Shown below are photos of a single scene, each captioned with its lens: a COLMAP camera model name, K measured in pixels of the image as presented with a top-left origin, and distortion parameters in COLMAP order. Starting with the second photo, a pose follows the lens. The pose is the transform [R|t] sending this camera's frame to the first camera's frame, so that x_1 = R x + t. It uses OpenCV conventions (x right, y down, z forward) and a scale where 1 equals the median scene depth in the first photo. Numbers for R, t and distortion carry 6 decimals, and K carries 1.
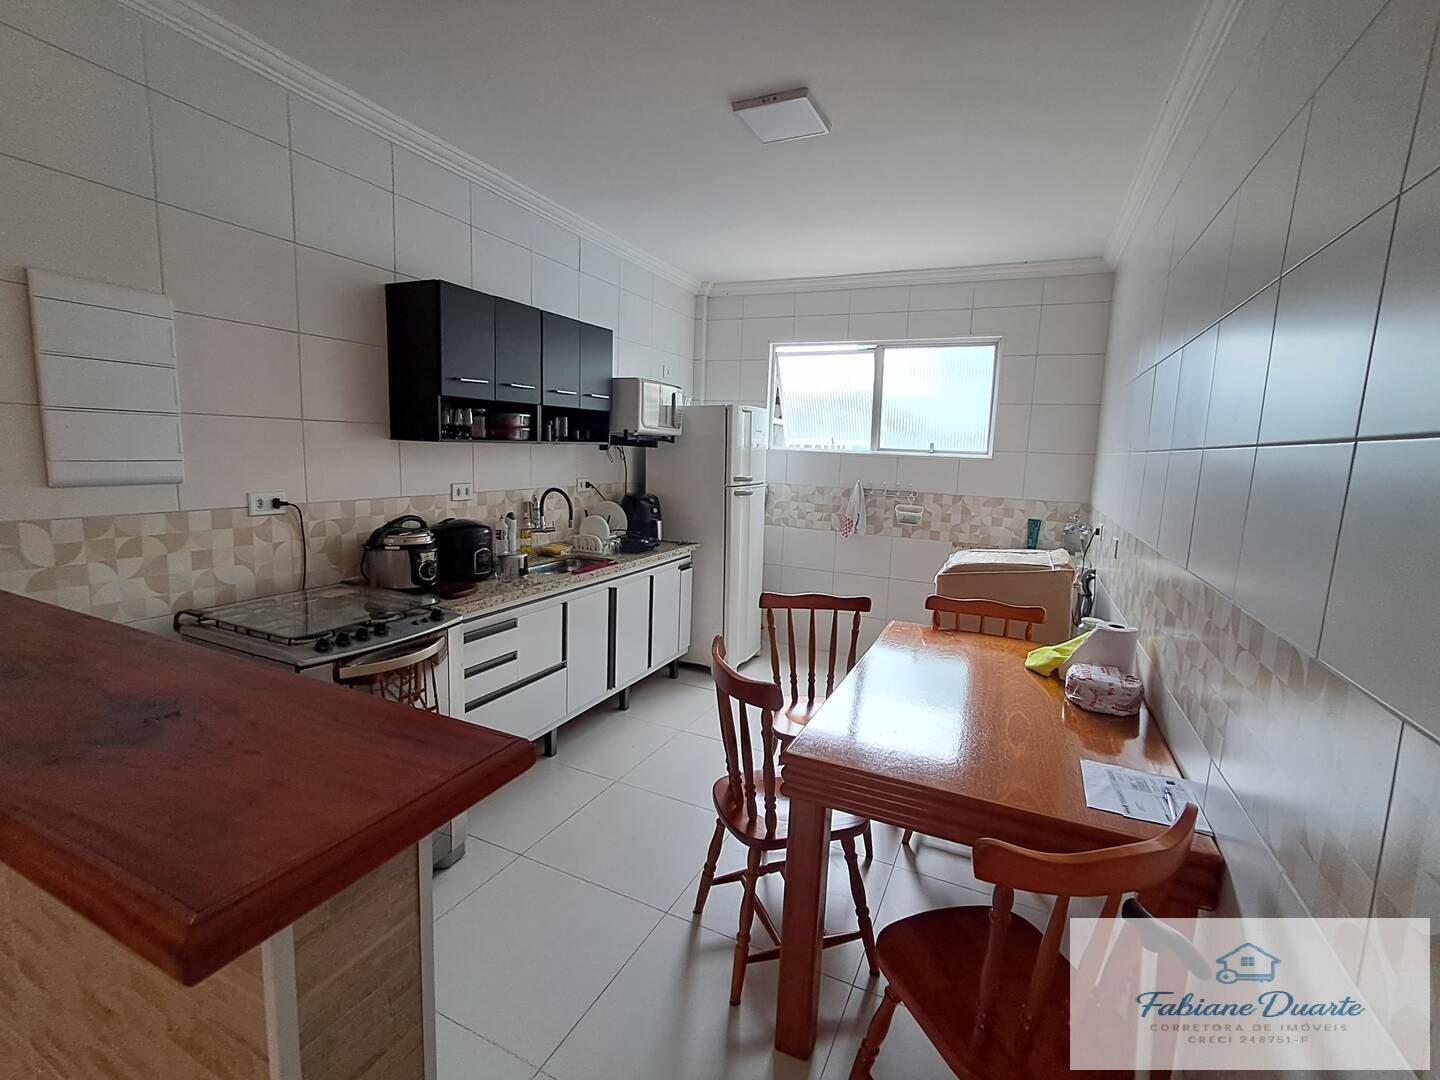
lens RADIAL K [[654.3, 0, 716.4], [0, 654.3, 536.8], [0, 0, 1]] dist [0.001470, 0.000326]
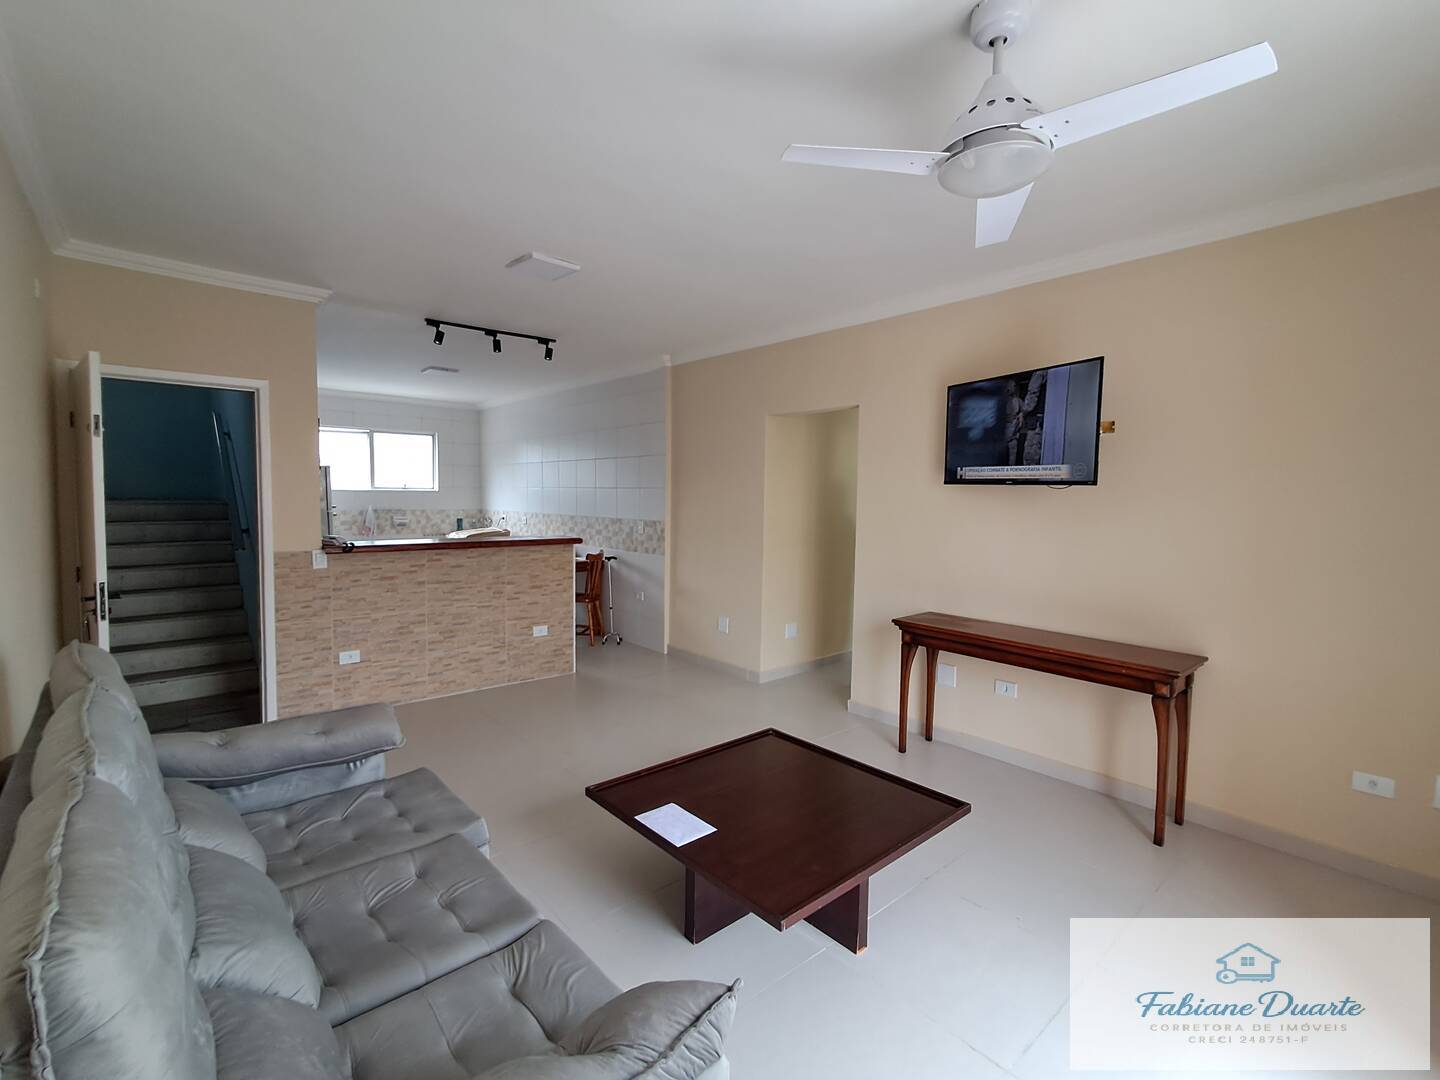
lens RADIAL K [[654.3, 0, 721.3], [0, 654.3, 531.5], [0, 0, 1]] dist [0.001470, 0.000326]
pose [[0.381187, -0.091405, 0.919968, -1.100291], [0.128159, 0.990717, 0.045332, 0.027356], [-0.915572, 0.100622, 0.389363, -0.584009]]
